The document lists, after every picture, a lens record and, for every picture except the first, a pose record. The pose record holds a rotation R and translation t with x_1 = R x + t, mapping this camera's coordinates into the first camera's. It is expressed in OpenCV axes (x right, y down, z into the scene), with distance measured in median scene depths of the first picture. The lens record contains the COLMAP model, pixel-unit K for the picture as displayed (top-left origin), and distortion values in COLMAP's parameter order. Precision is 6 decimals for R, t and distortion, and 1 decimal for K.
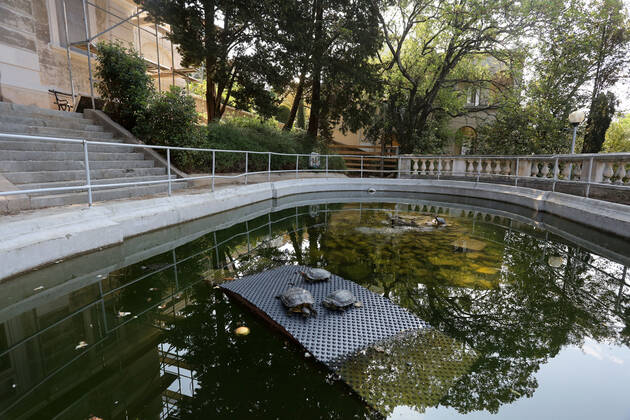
lens RADIAL K [[306.4, 0, 312.3], [0, 306.4, 216.3], [0, 0, 1]] dist [-0.062751, 0.025078]
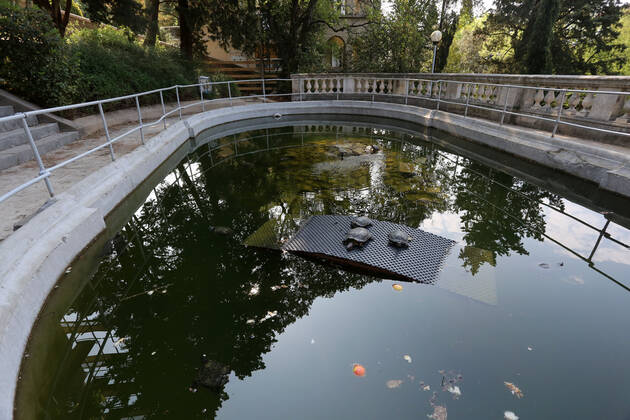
lens RADIAL K [[304.2, 0, 309.9], [0, 304.2, 215.6], [0, 0, 1]] dist [-0.063918, 0.030258]
pose [[0.908330, -0.205905, 0.364060, -0.117179], [0.100532, 0.952392, 0.287825, -0.039963], [-0.405993, -0.224841, 0.885786, 0.001114]]
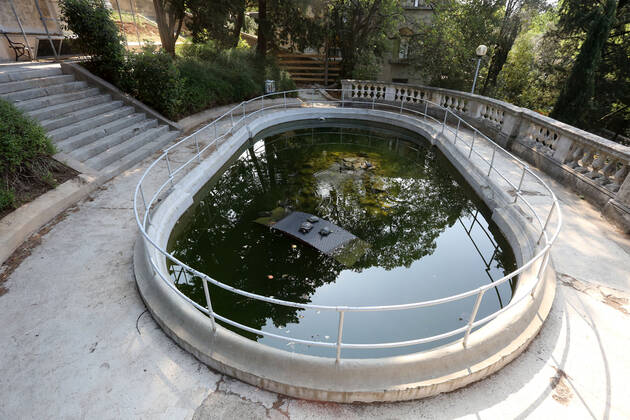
lens RADIAL K [[304.2, 0, 309.9], [0, 304.2, 215.6], [0, 0, 1]] dist [-0.063918, 0.030258]
pose [[0.982764, -0.098283, 0.156576, -0.072361], [0.037285, 0.934939, 0.352843, -0.129212], [-0.181068, -0.340924, 0.922489, -0.225019]]
